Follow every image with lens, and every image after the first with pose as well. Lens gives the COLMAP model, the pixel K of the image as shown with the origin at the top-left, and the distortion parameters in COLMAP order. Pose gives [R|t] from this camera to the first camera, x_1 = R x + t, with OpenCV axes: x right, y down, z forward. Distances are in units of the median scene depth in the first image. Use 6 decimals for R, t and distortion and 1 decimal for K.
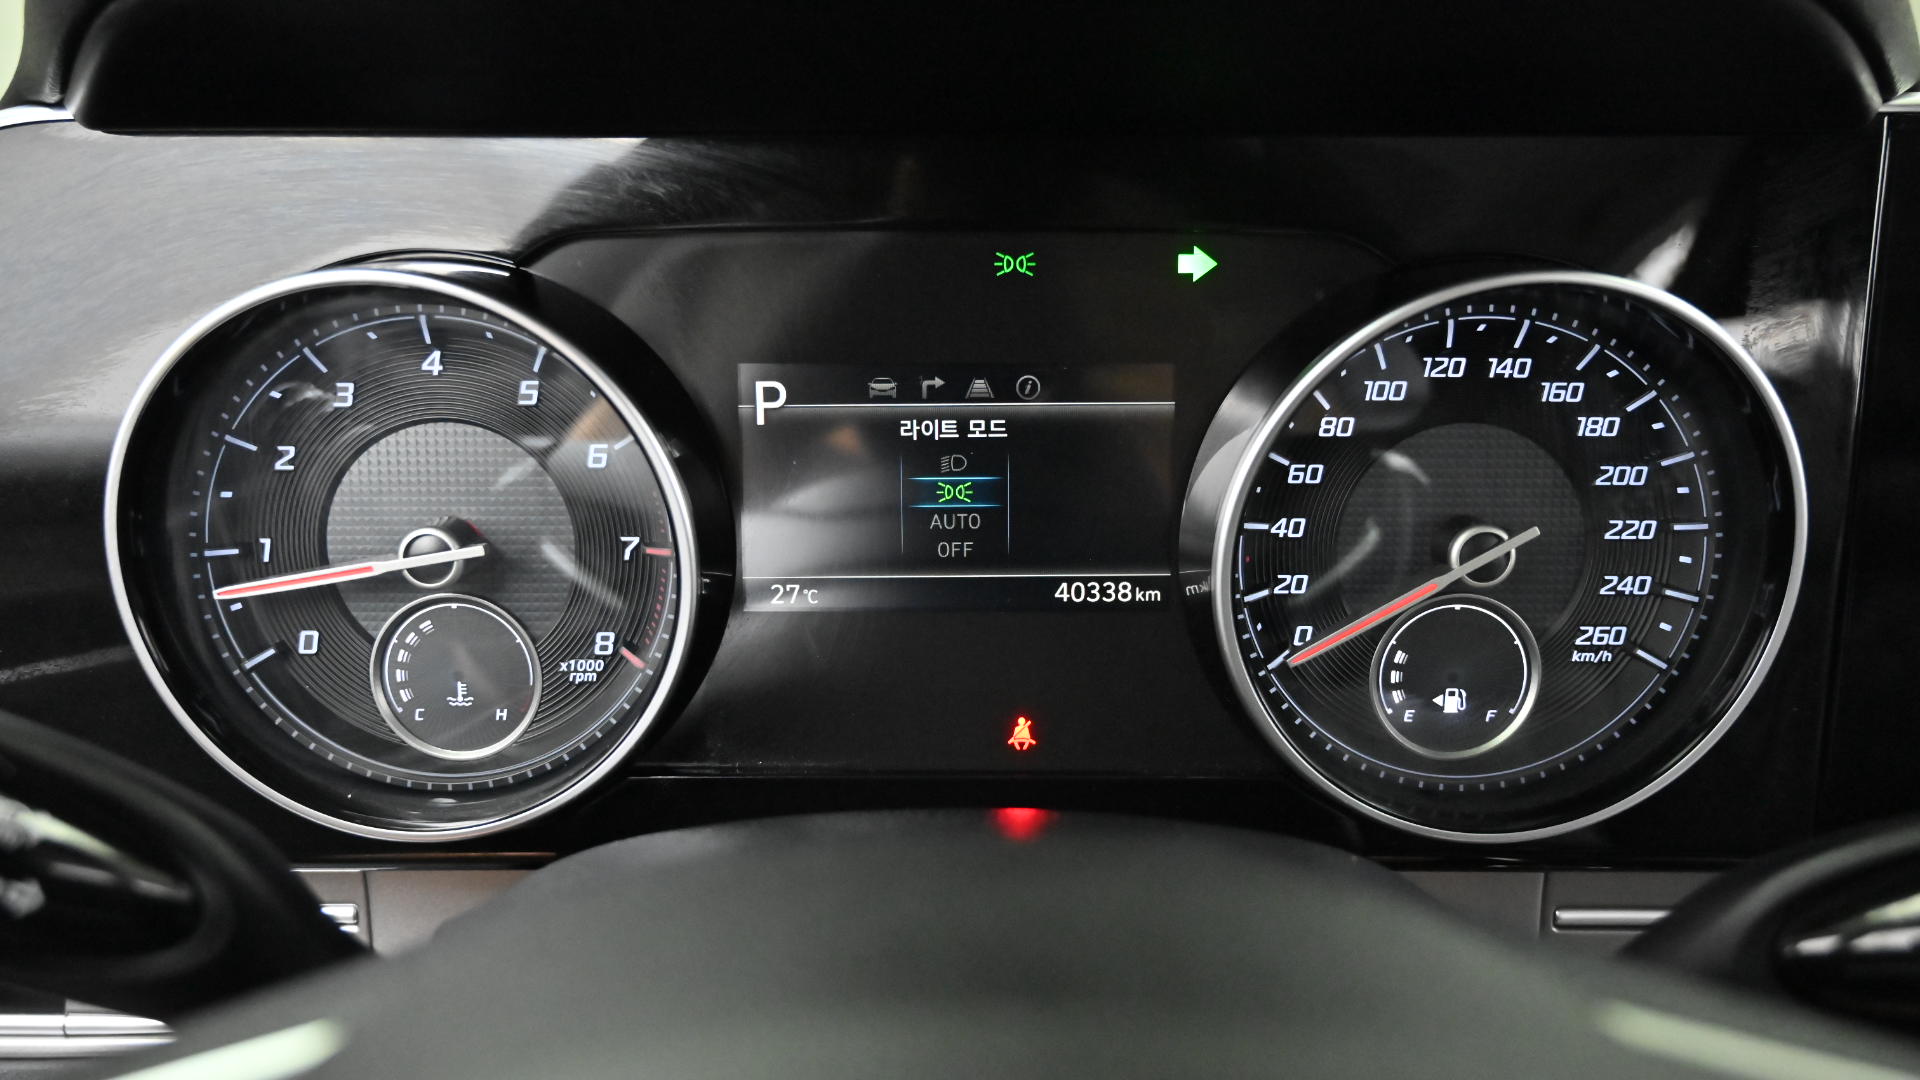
lens RADIAL K [[1371.4, 0, 949.6], [0, 1371.4, 544.2], [0, 0, 1]] dist [-0.018893, 0.000920]
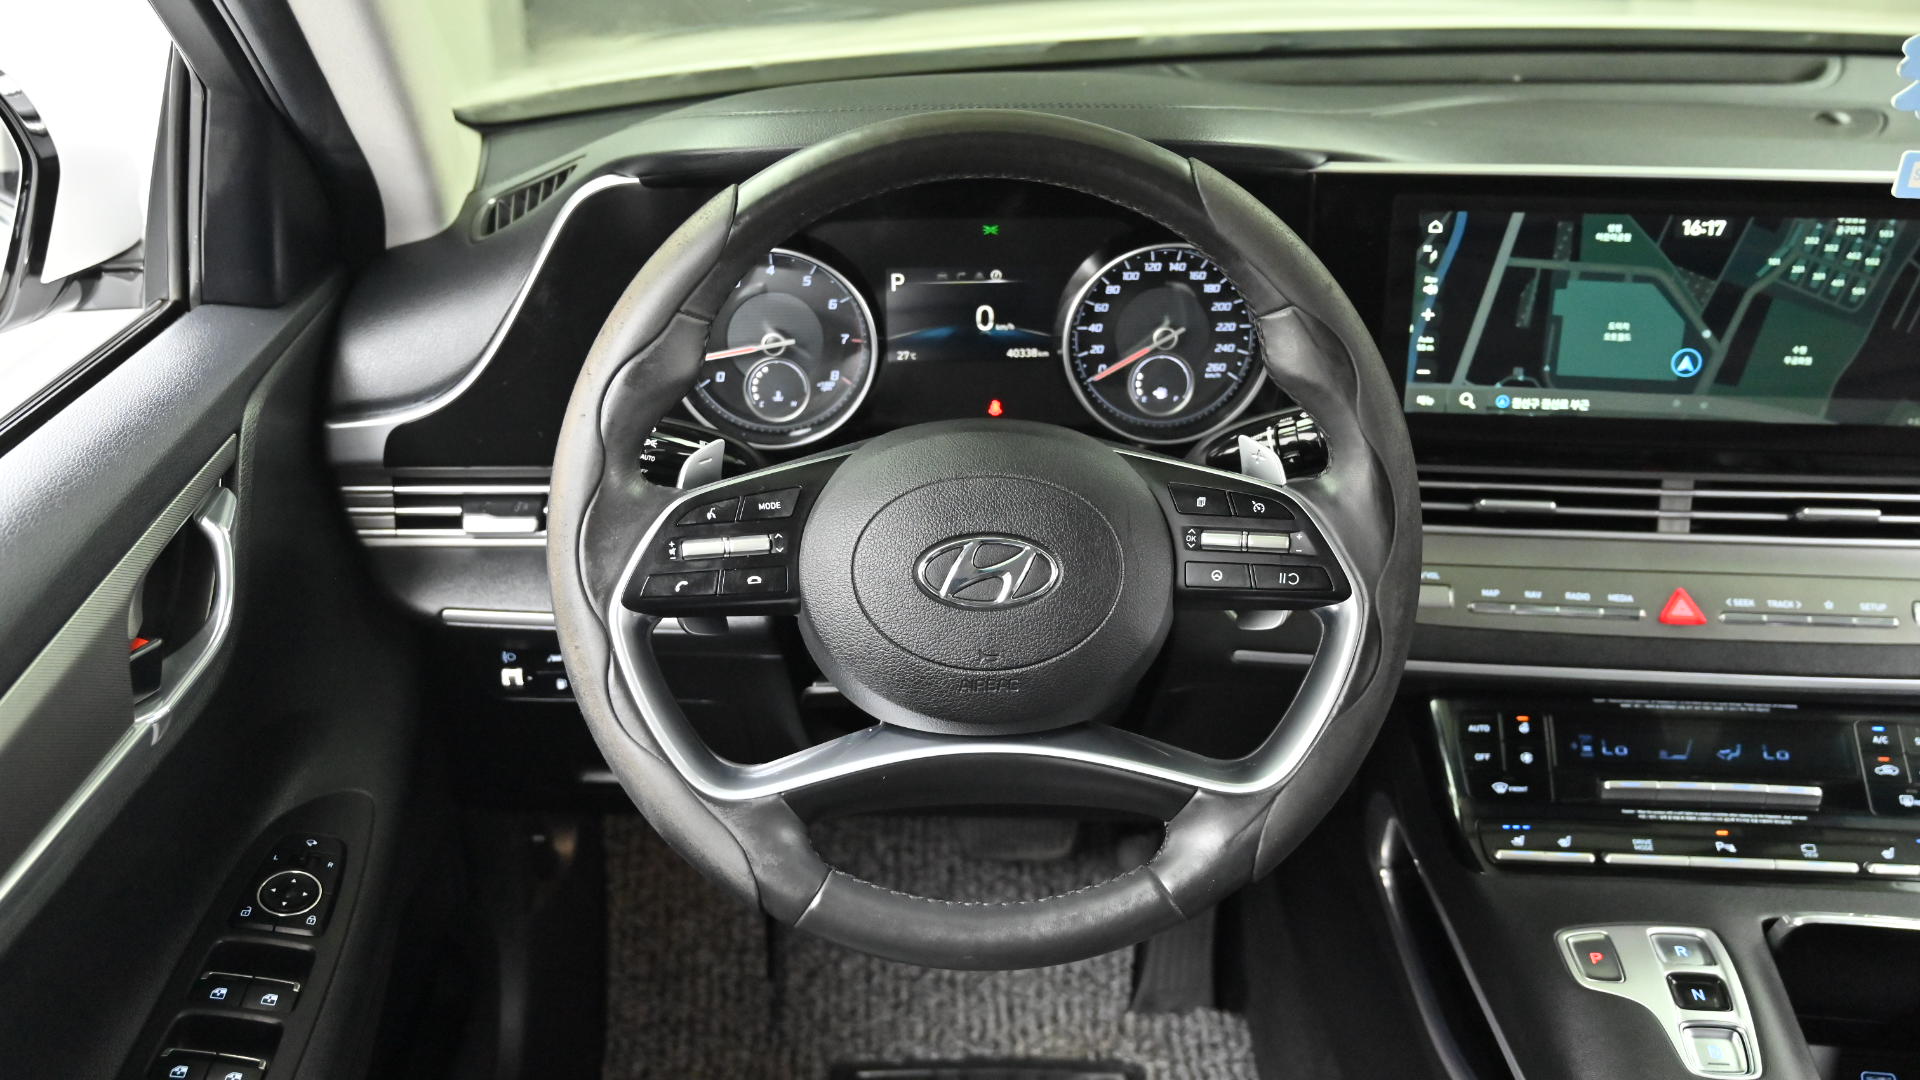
lens RADIAL K [[1825.5, 0, 961.1], [0, 1825.5, 541.1], [0, 0, 1]] dist [-0.009103, 0.000000]
pose [[0.999683, -0.015747, 0.019660, -0.086698], [0.012541, 0.988038, 0.153700, -0.150392], [-0.021845, -0.153404, 0.987922, -2.535573]]
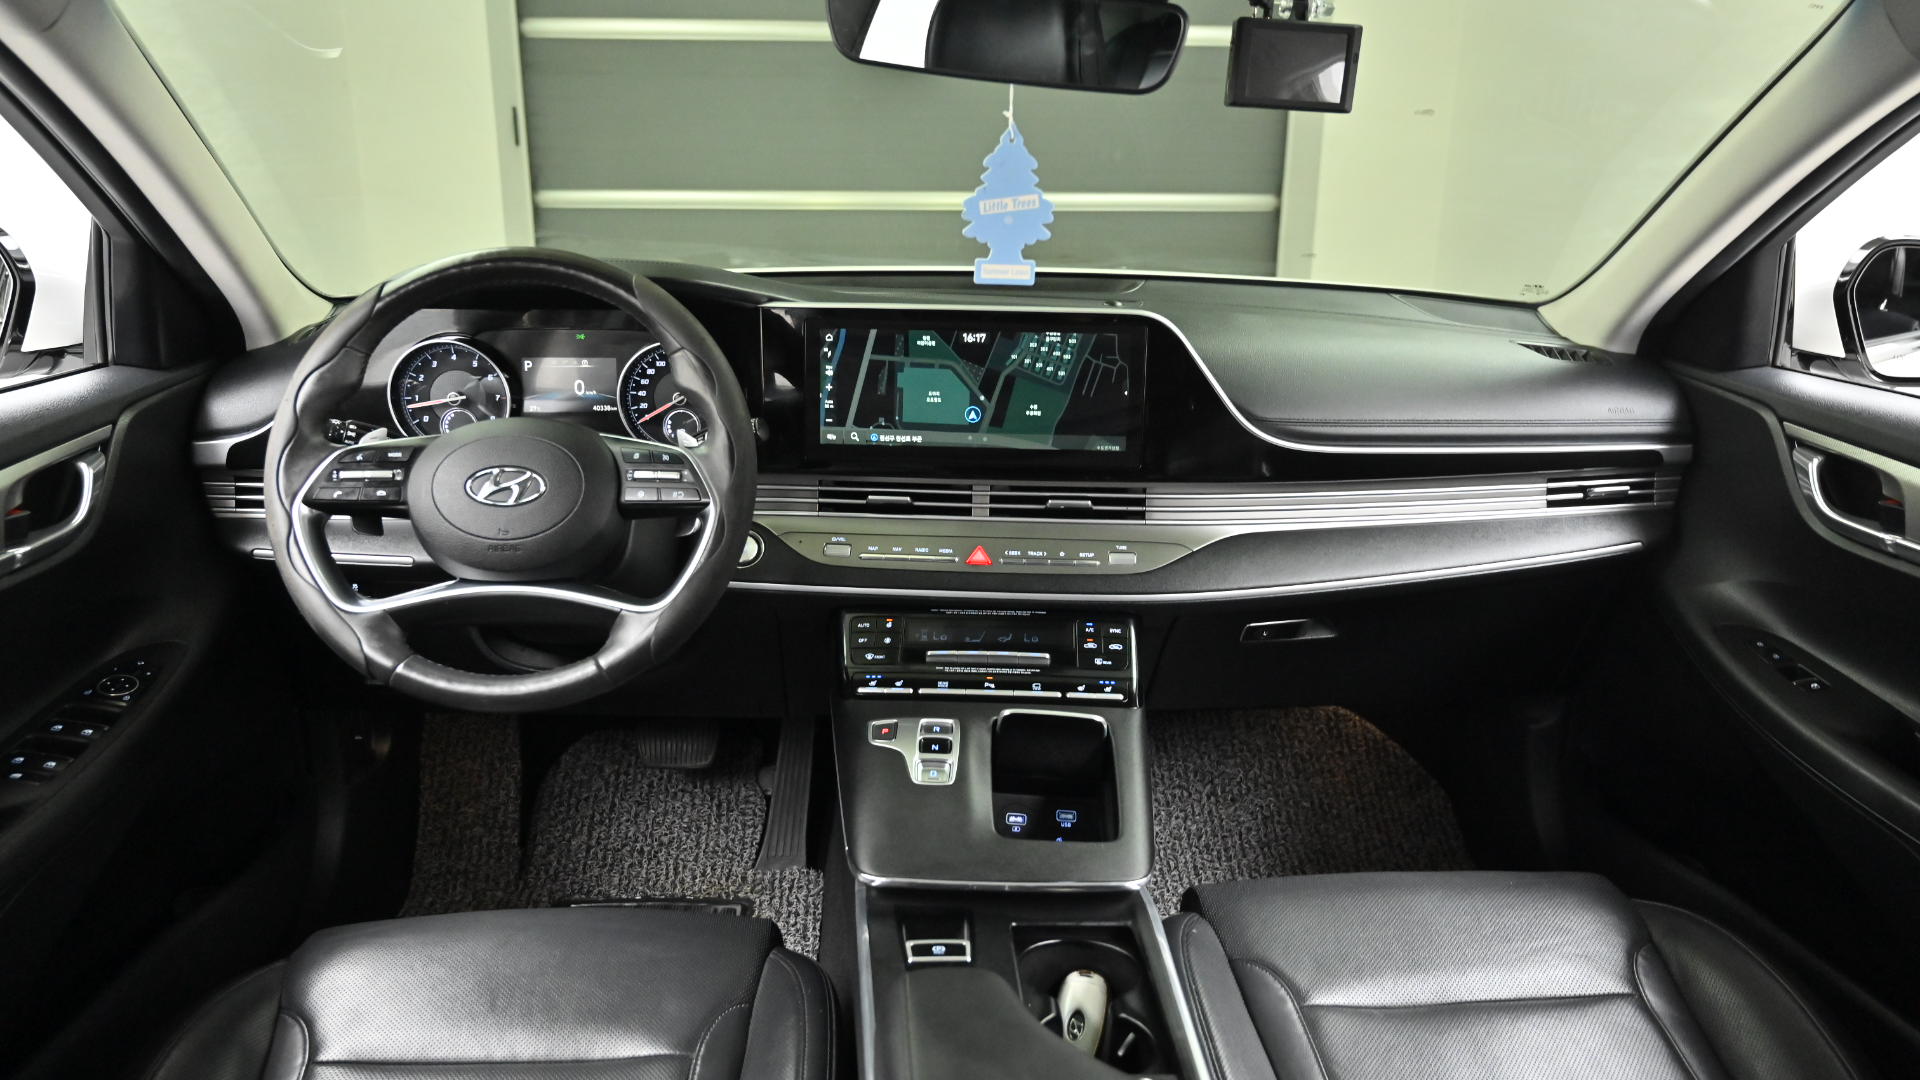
lens RADIAL K [[1287.2, 0, 948.0], [0, 1287.2, 536.9], [0, 0, 1]] dist [-0.015759, 0.009626]
pose [[0.998077, -0.004570, 0.061811, 1.015082], [0.003948, 0.999940, 0.010193, 0.435797], [-0.061853, -0.009930, 0.998036, -3.430796]]
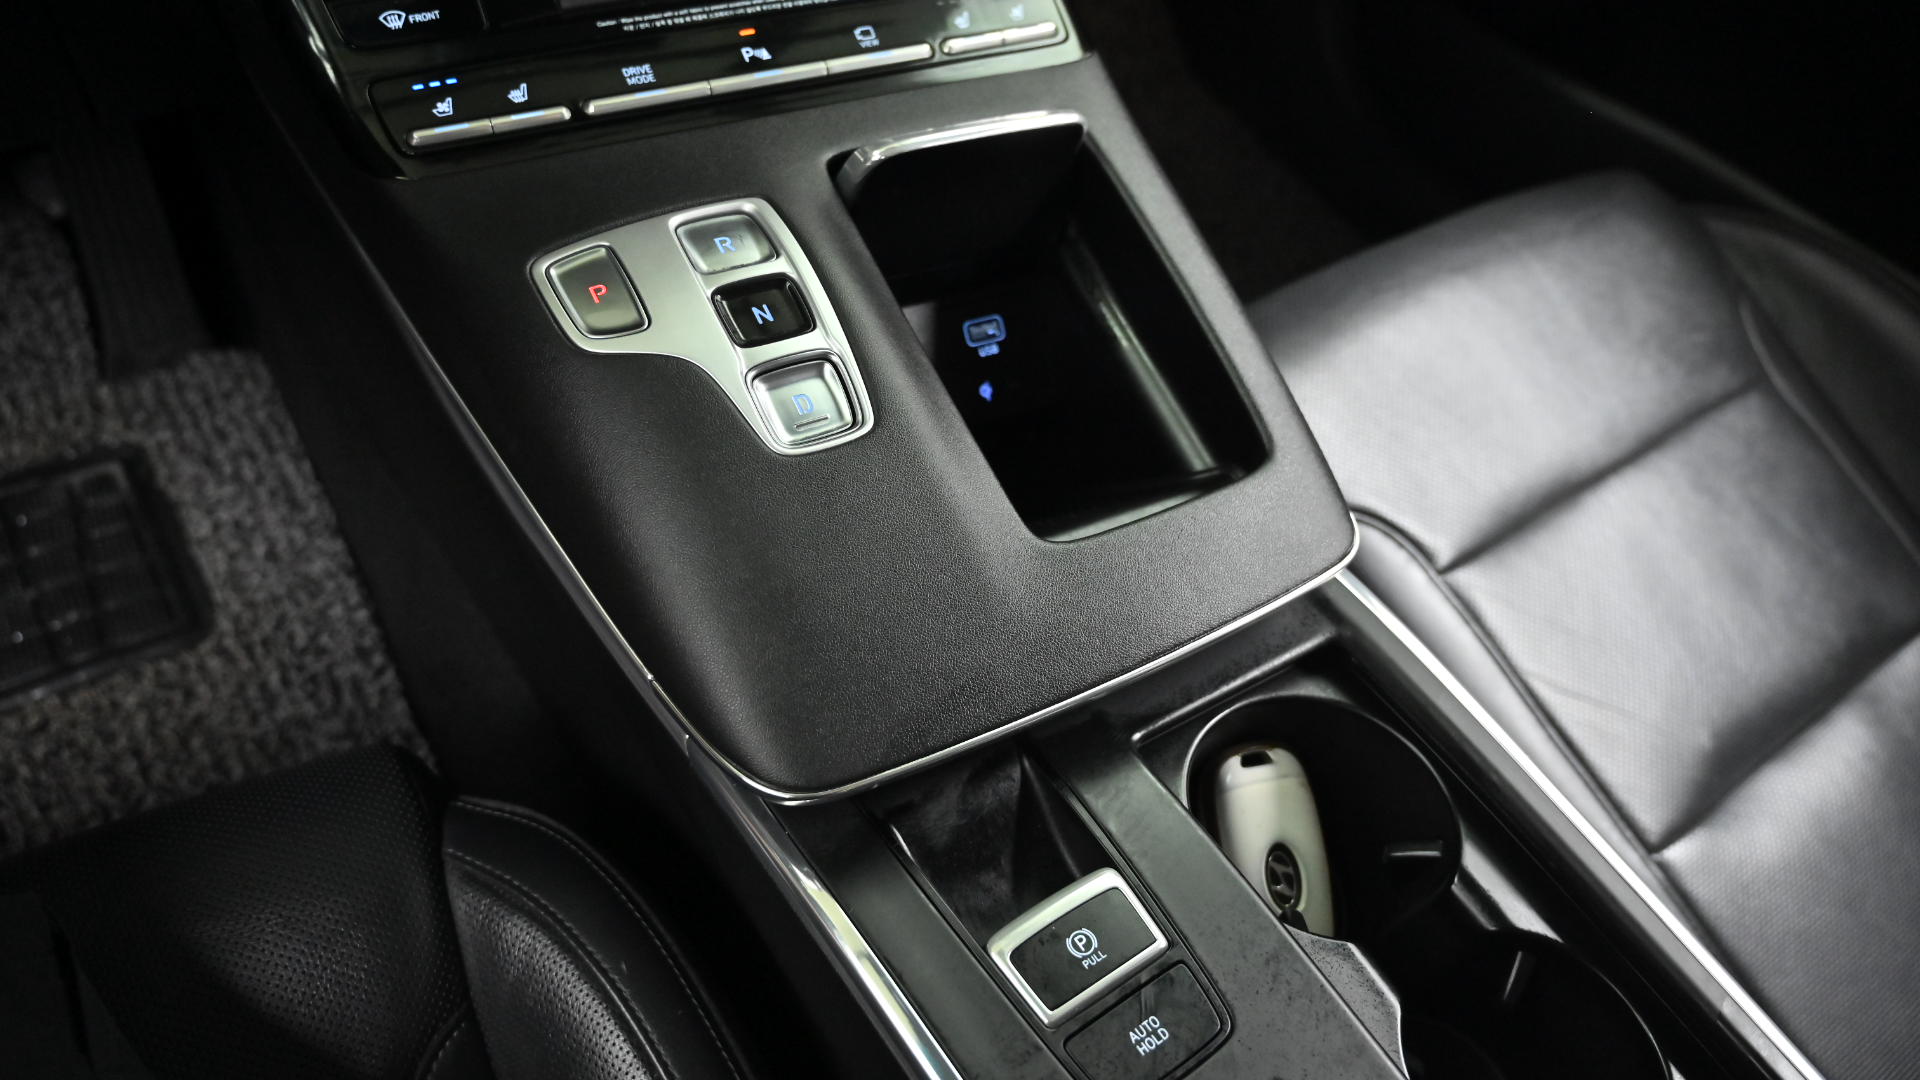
lens RADIAL K [[1287.2, 0, 957.5], [0, 1287.2, 533.2], [0, 0, 1]] dist [-0.015759, 0.009626]
pose [[0.822656, -0.368965, 0.432553, 0.696976], [0.009562, 0.769685, 0.638353, 0.398412], [-0.568459, -0.521009, 0.636713, -0.755298]]
